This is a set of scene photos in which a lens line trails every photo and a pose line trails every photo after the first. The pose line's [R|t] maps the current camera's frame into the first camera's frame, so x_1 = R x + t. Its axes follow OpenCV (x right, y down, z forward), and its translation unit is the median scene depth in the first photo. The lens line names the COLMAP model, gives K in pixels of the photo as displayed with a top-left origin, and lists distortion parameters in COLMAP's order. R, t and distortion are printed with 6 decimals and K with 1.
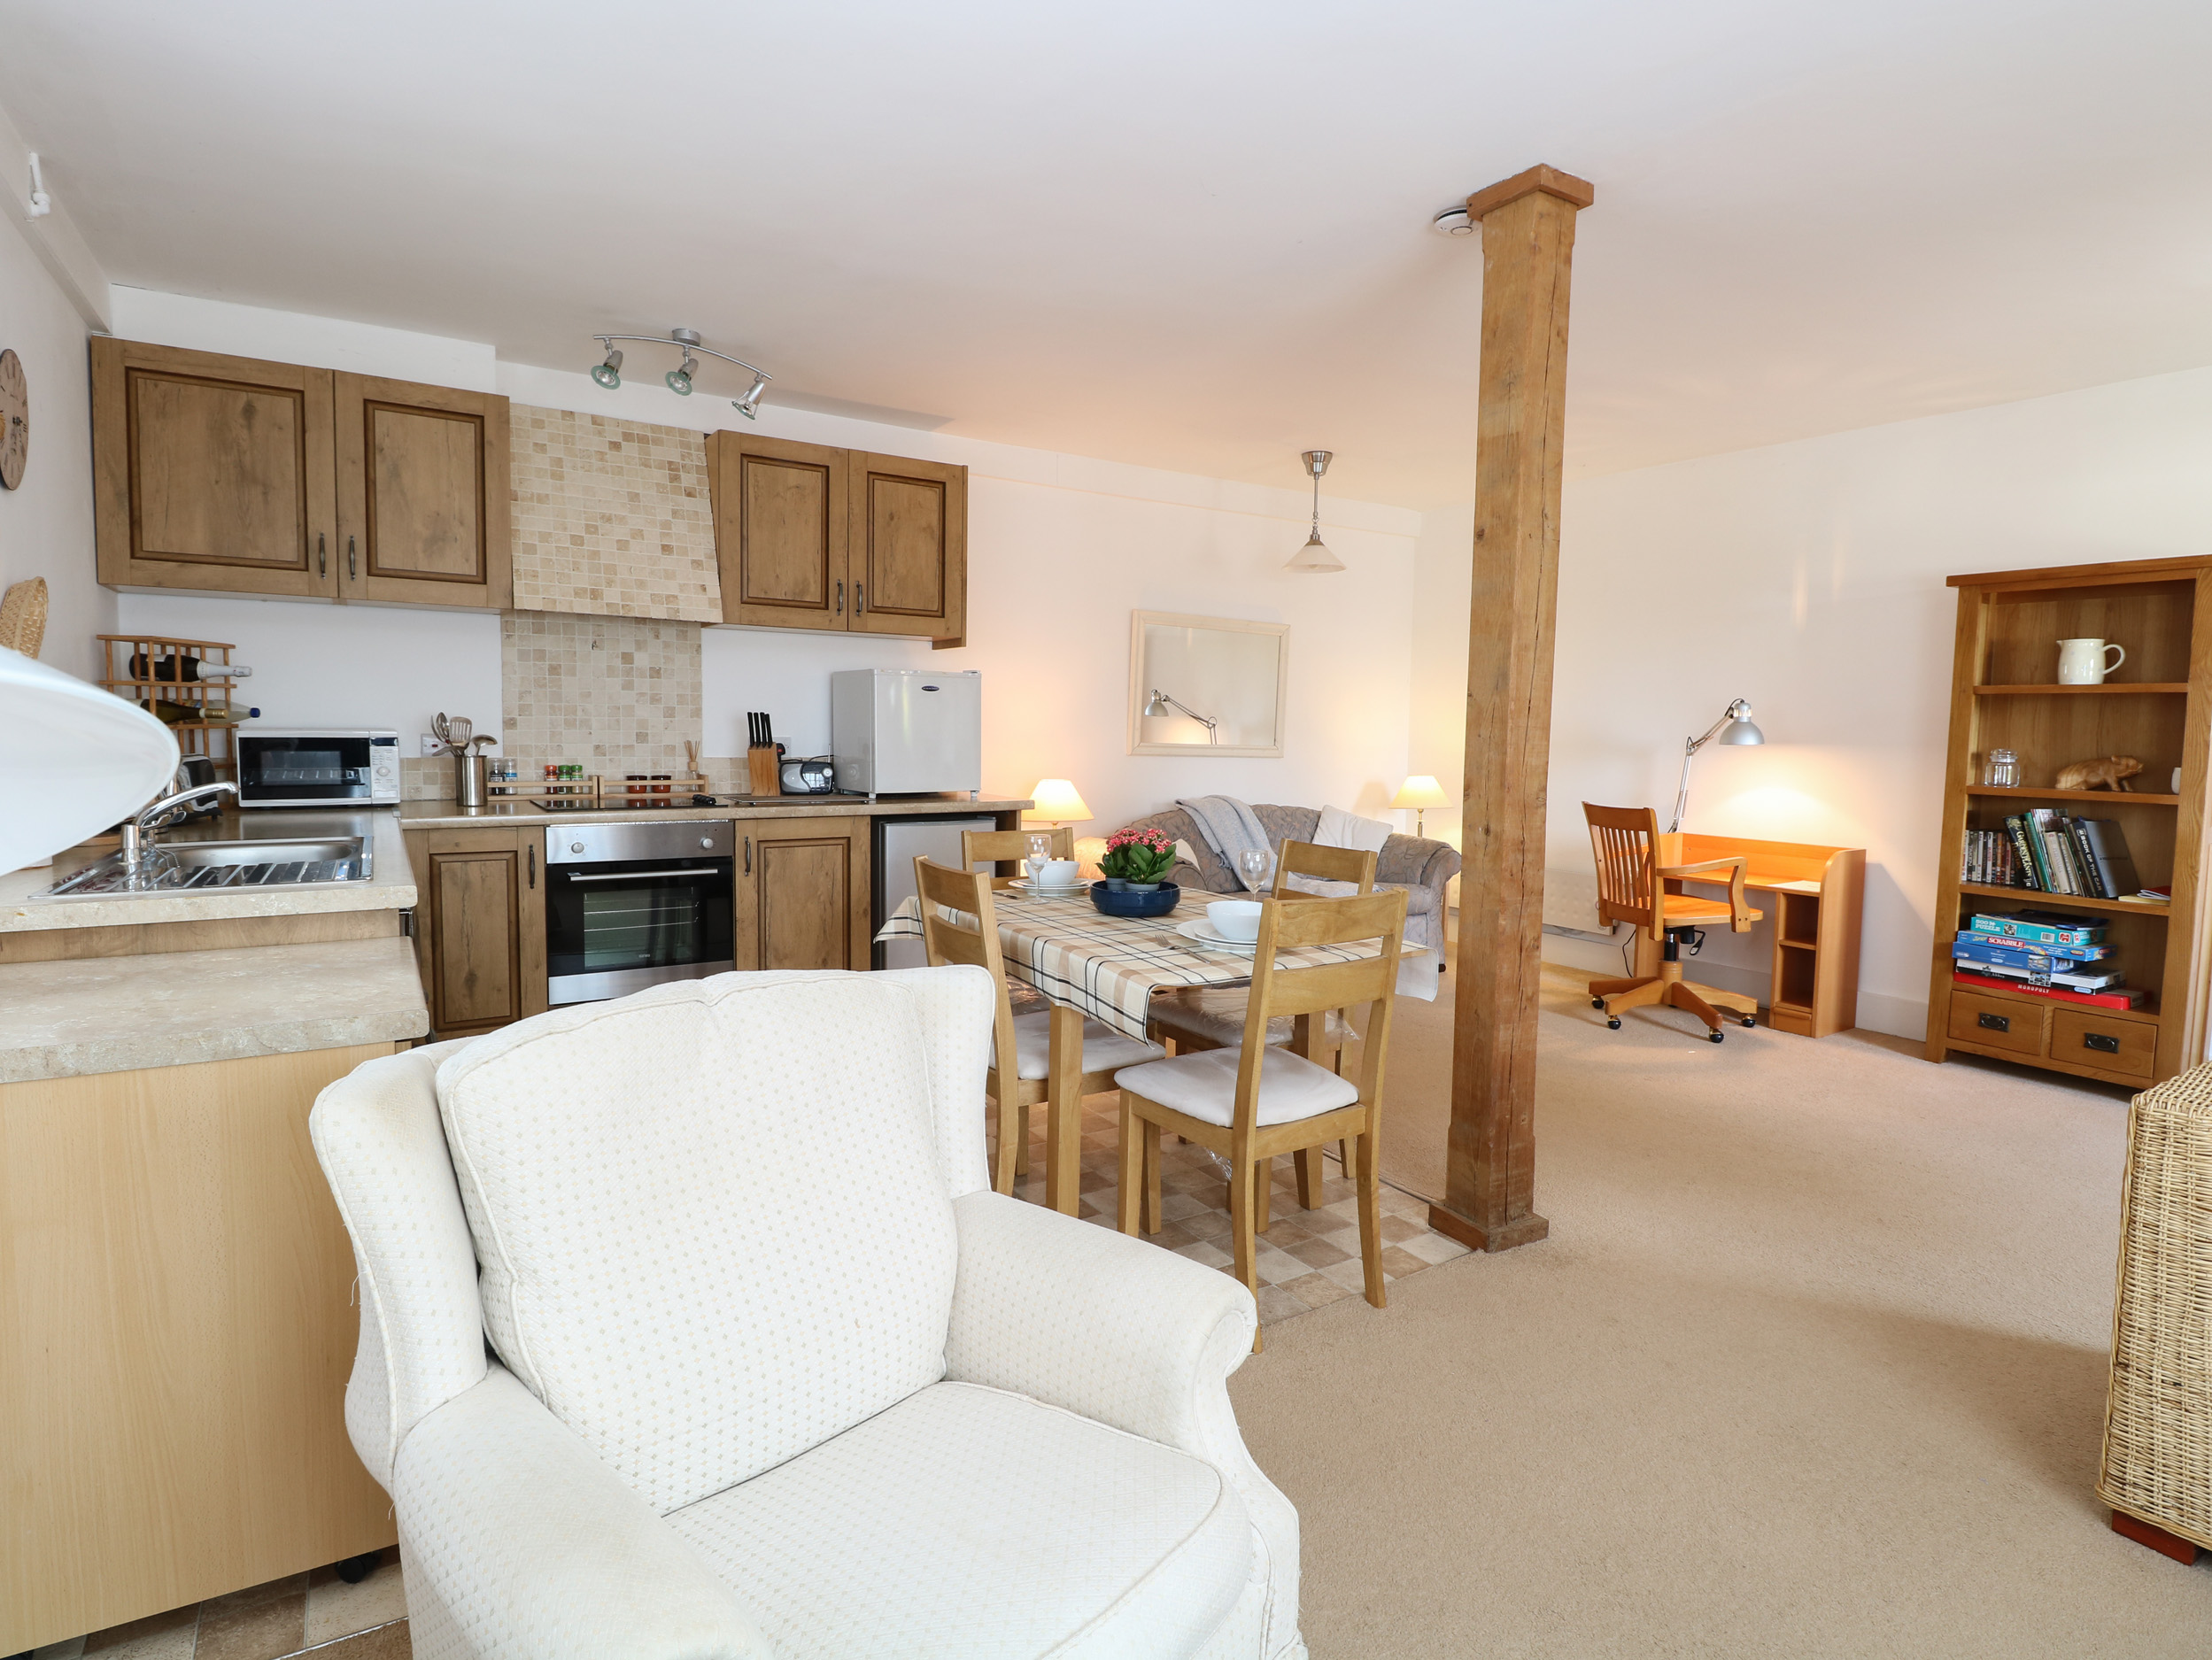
lens RADIAL K [[1149.2, 0, 1109.1], [0, 1149.2, 813.6], [0, 0, 1]] dist [0.001246, -0.014788]
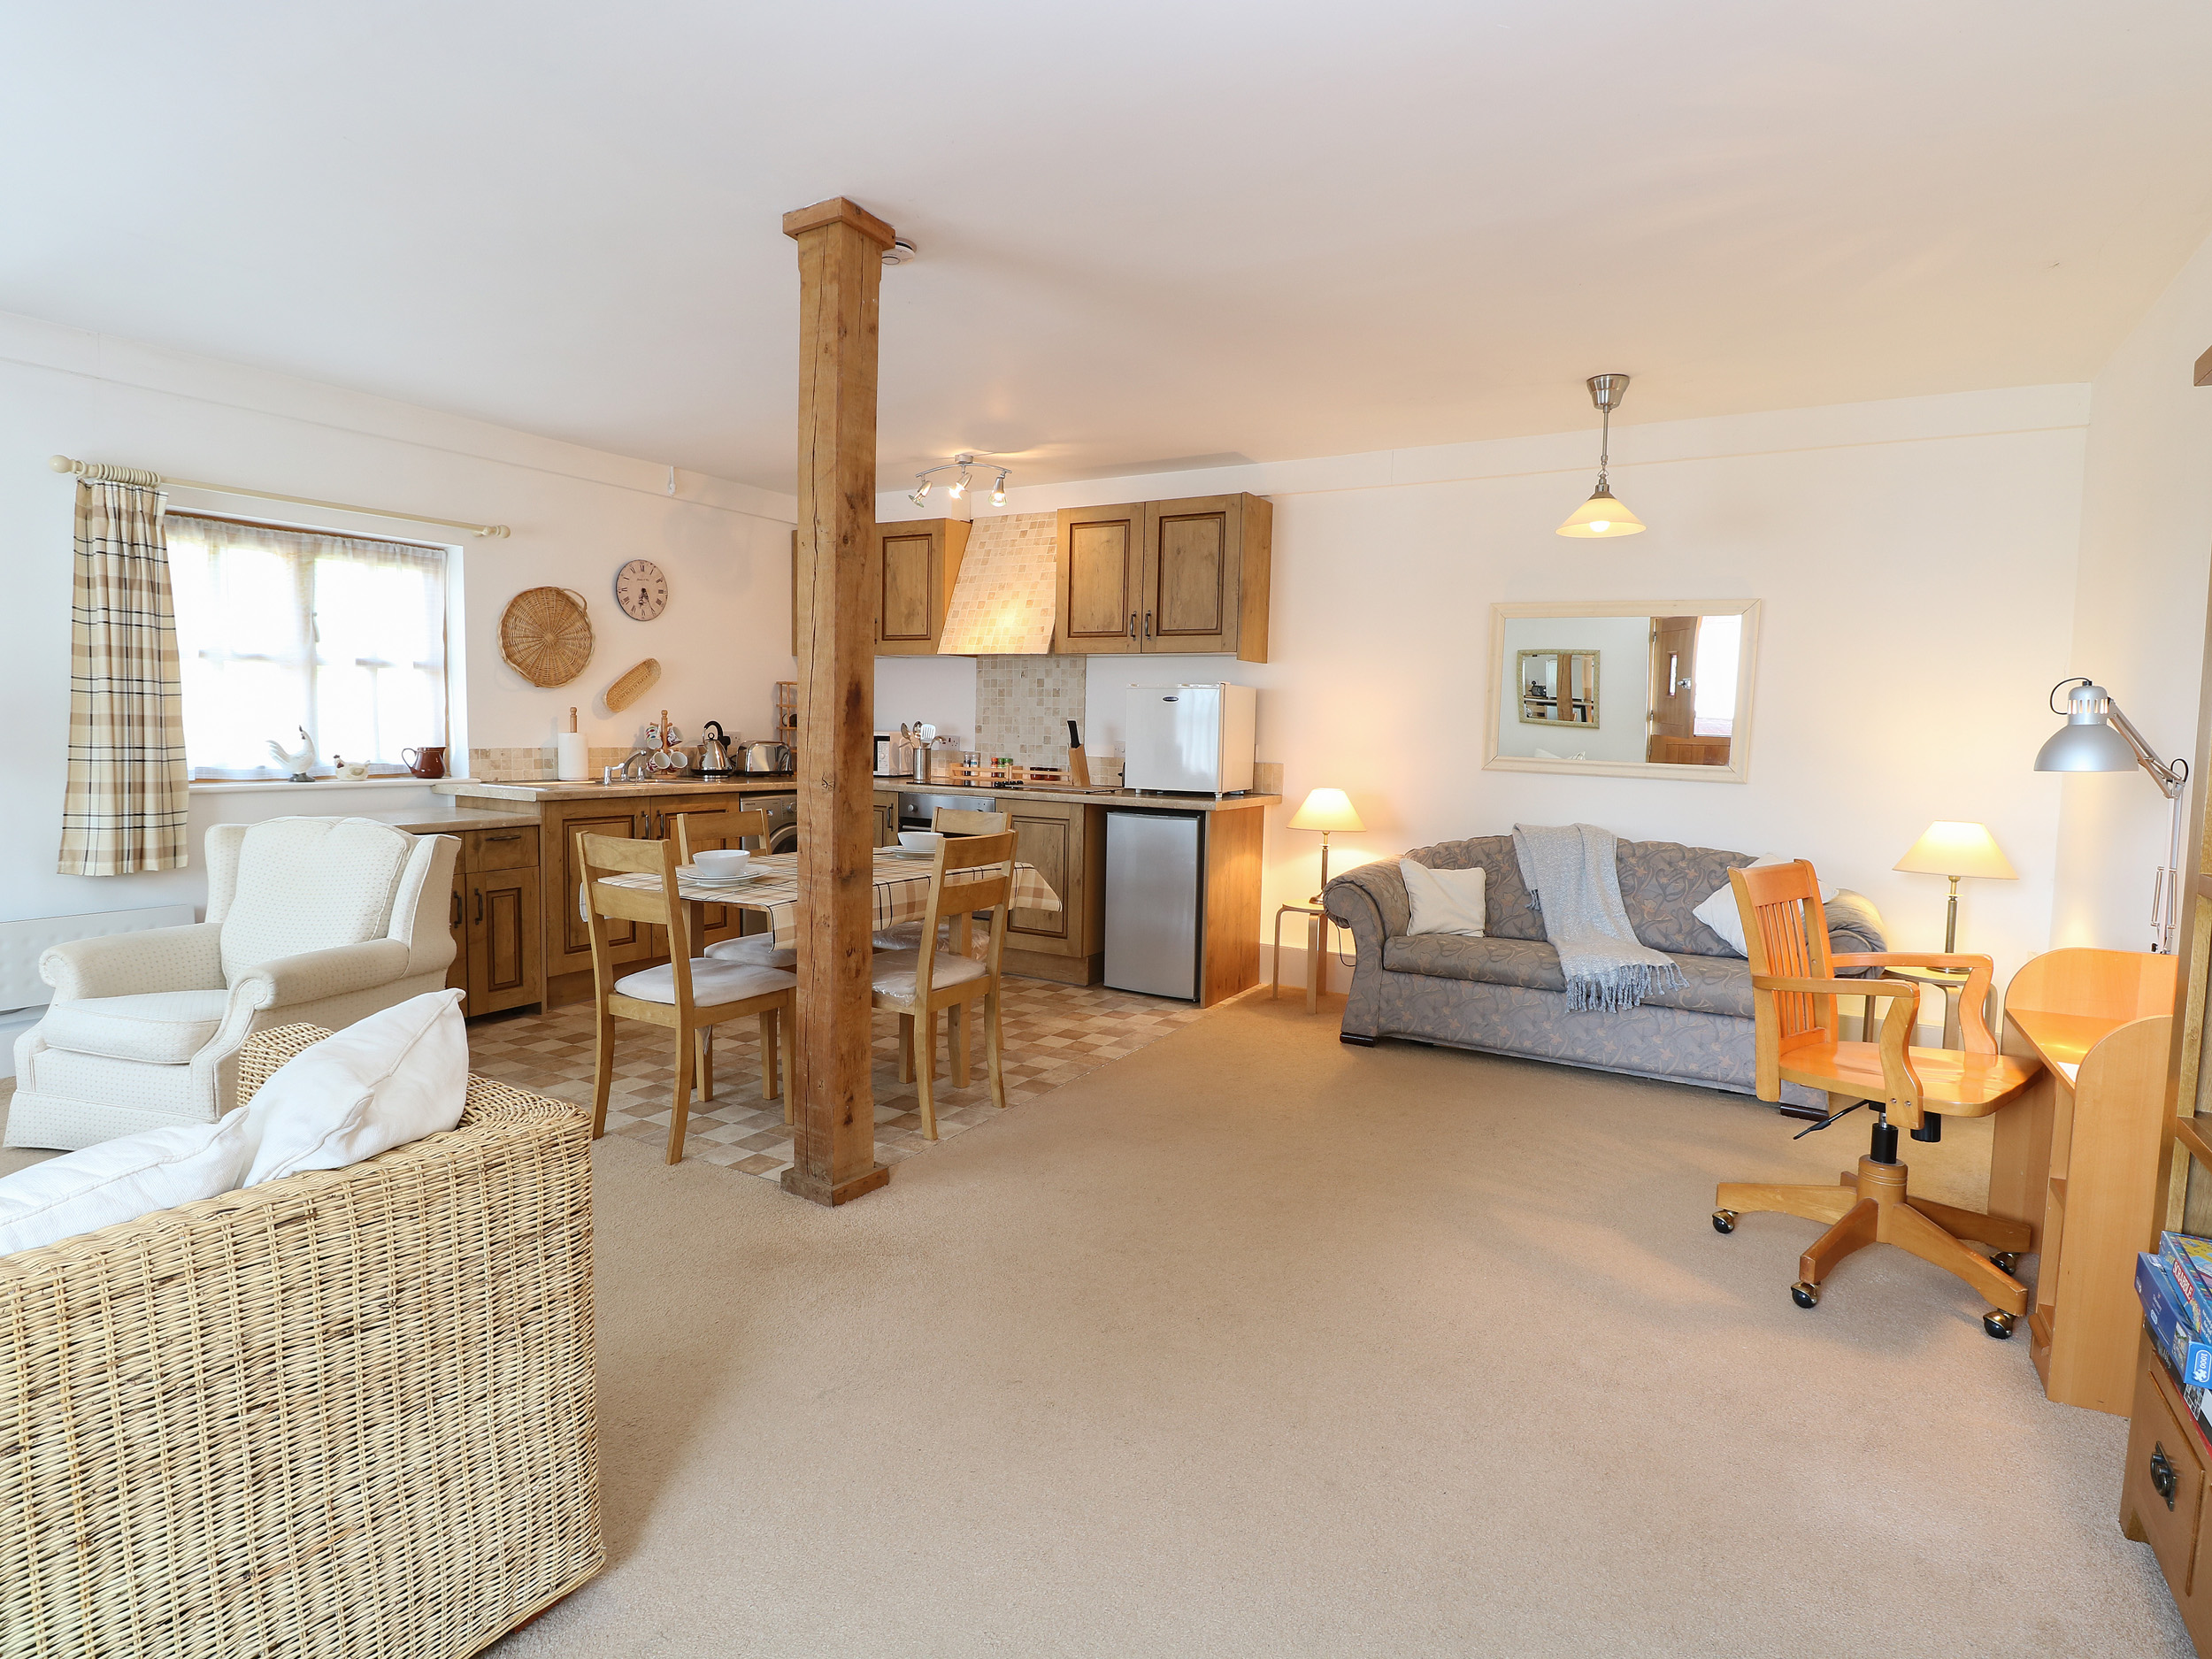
lens RADIAL K [[1149.4, 0, 1109.1], [0, 1149.4, 813.1], [0, 0, 1]] dist [0.001246, -0.014788]
pose [[0.451909, 0.062748, -0.889854, 1.325761], [-0.084236, 0.996067, 0.027459, -0.035715], [0.888078, 0.062549, 0.455418, 0.688108]]
